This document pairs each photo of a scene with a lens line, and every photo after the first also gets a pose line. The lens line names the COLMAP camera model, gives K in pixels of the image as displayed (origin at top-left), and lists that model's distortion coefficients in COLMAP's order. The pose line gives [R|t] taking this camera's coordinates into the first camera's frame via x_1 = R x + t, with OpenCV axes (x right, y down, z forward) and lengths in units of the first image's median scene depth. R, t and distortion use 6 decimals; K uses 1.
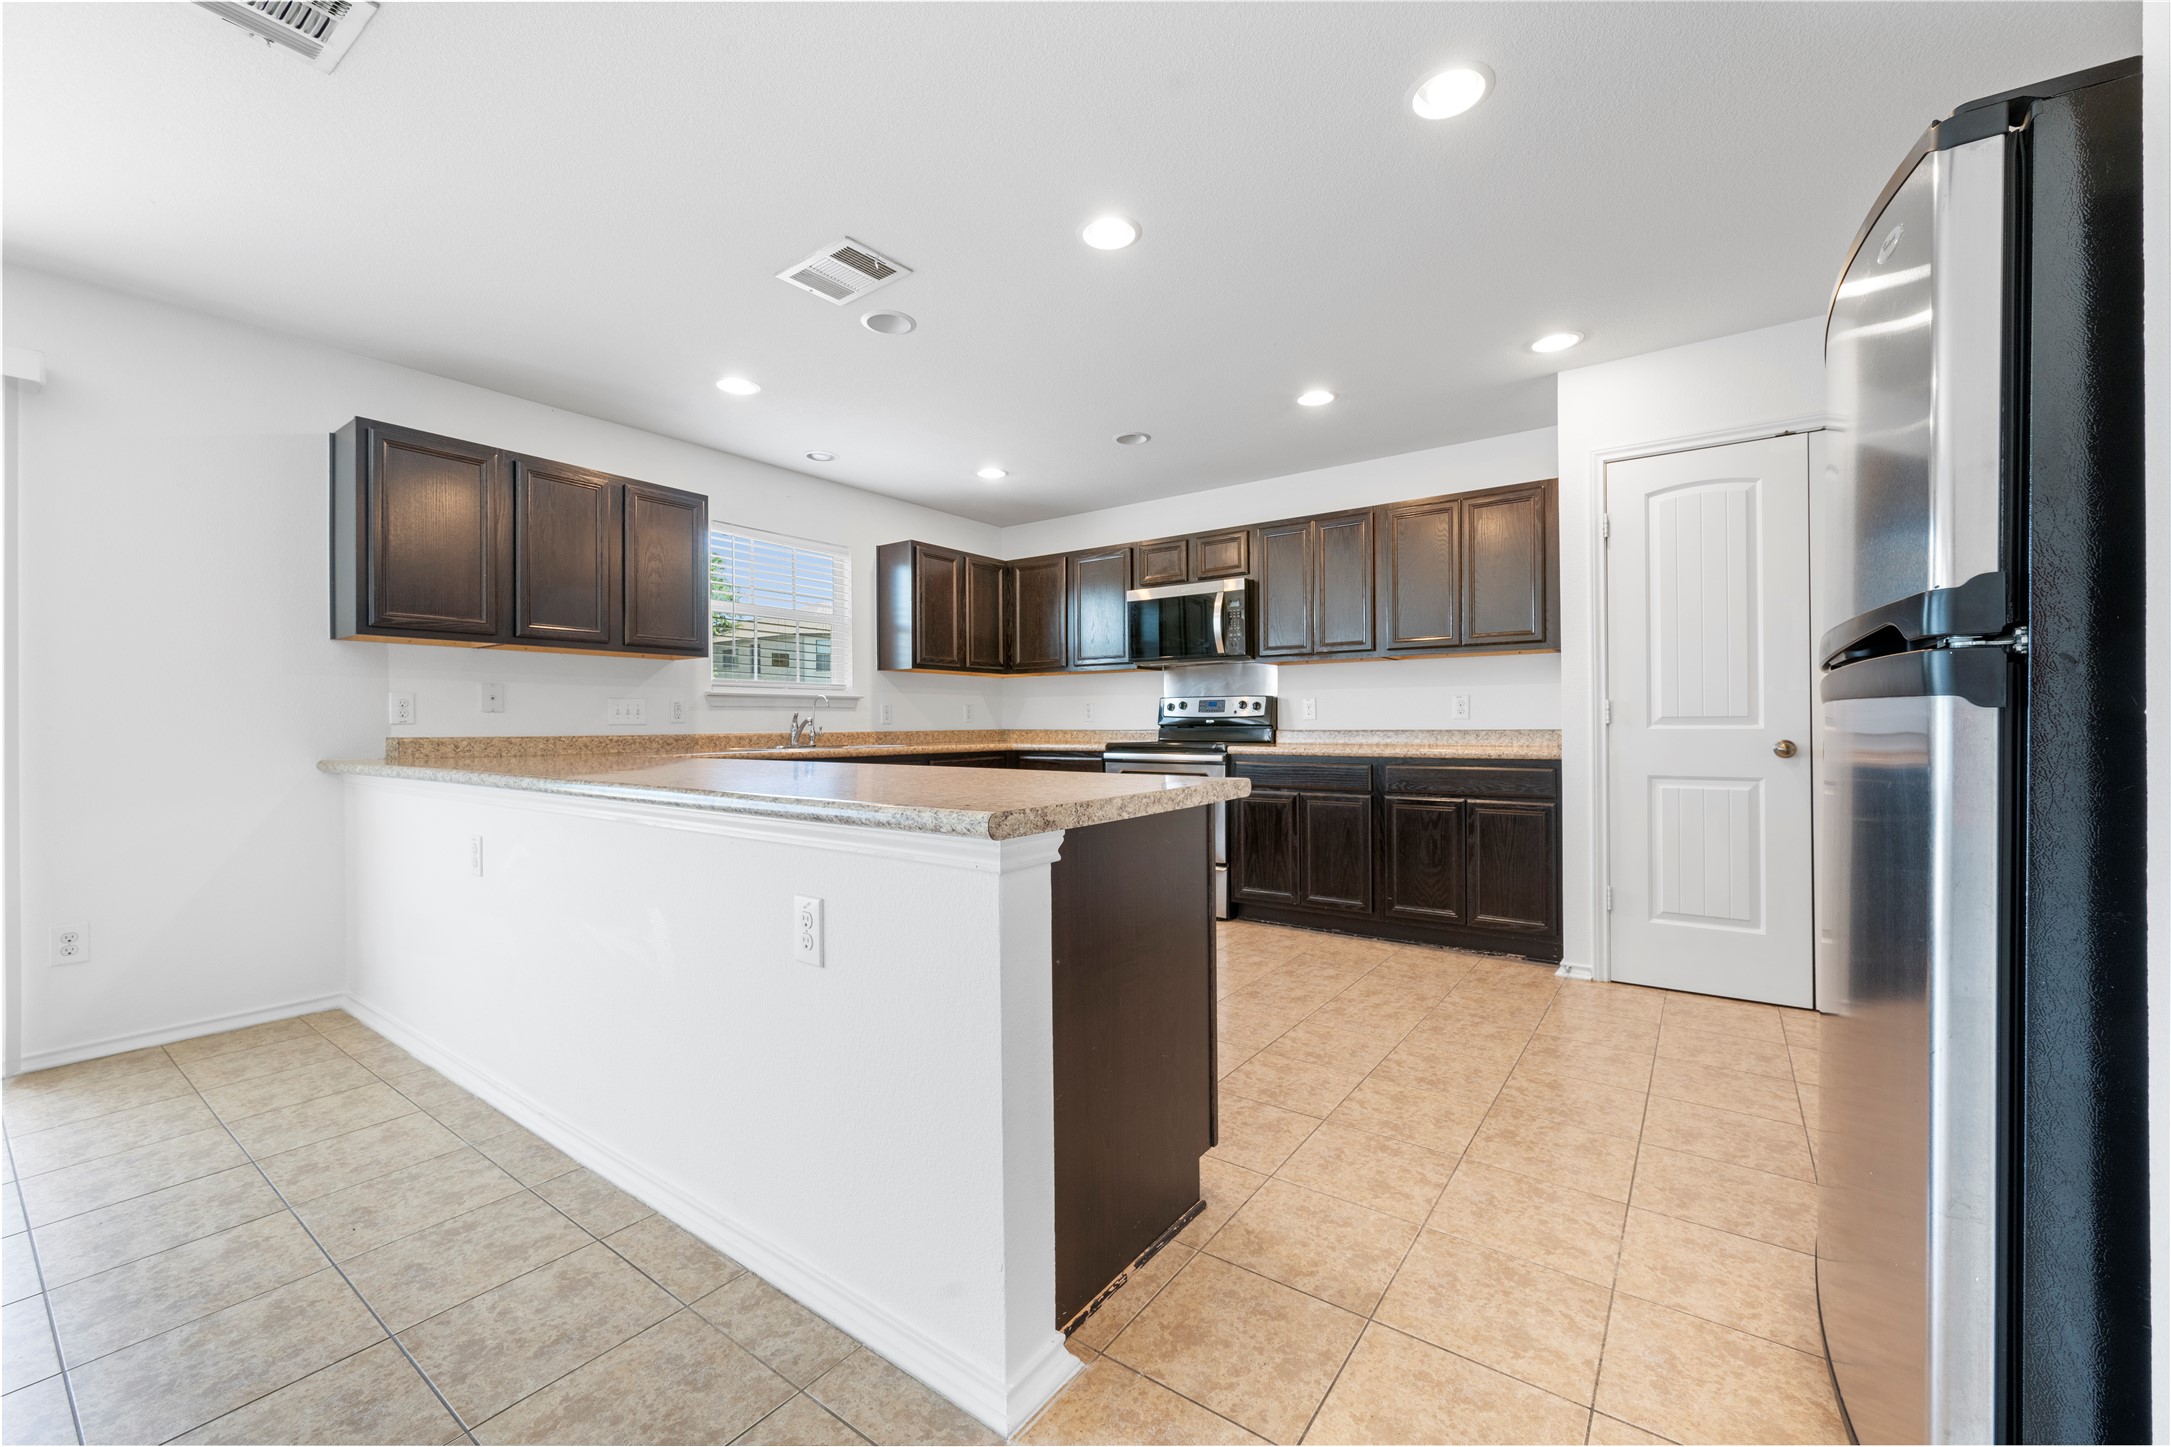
lens RADIAL K [[868.1, 0, 1084.5], [0, 868.1, 719.3], [0, 0, 1]] dist [0.001053, 0.000072]
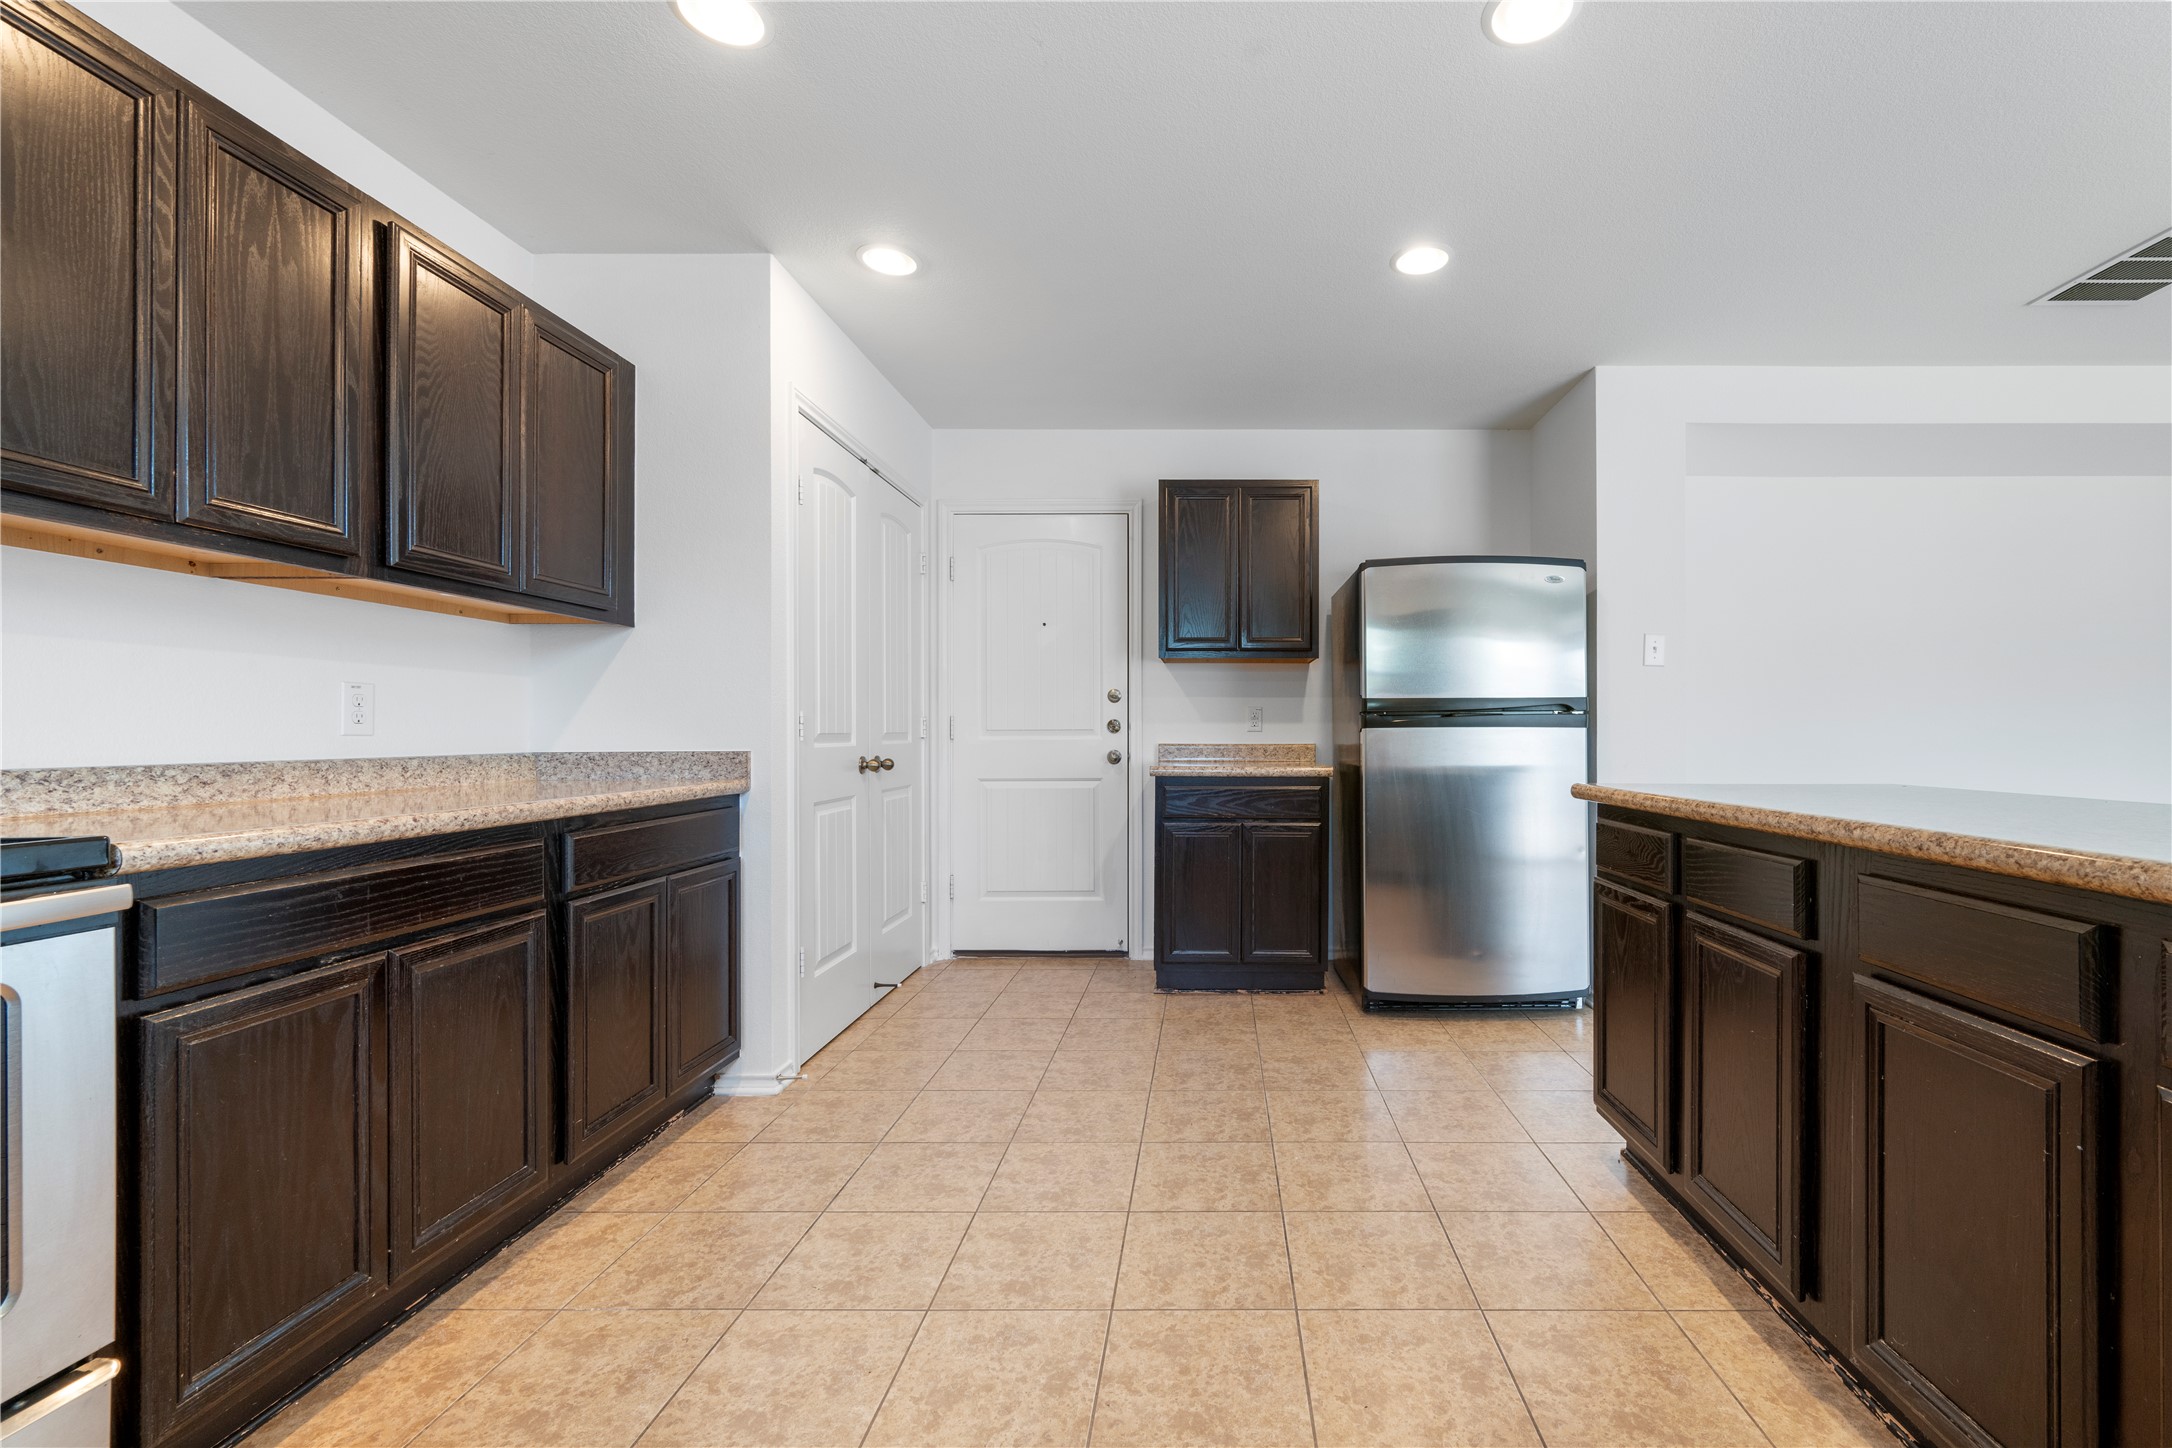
lens RADIAL K [[868.5, 0, 1215.8], [0, 868.5, 733.5], [0, 0, 1]] dist [0.001053, 0.000072]
pose [[-0.581735, 0.006606, 0.813351, -0.192670], [0.004475, 0.999978, -0.004921, 0.003202], [-0.813366, 0.000777, -0.581752, 0.854998]]
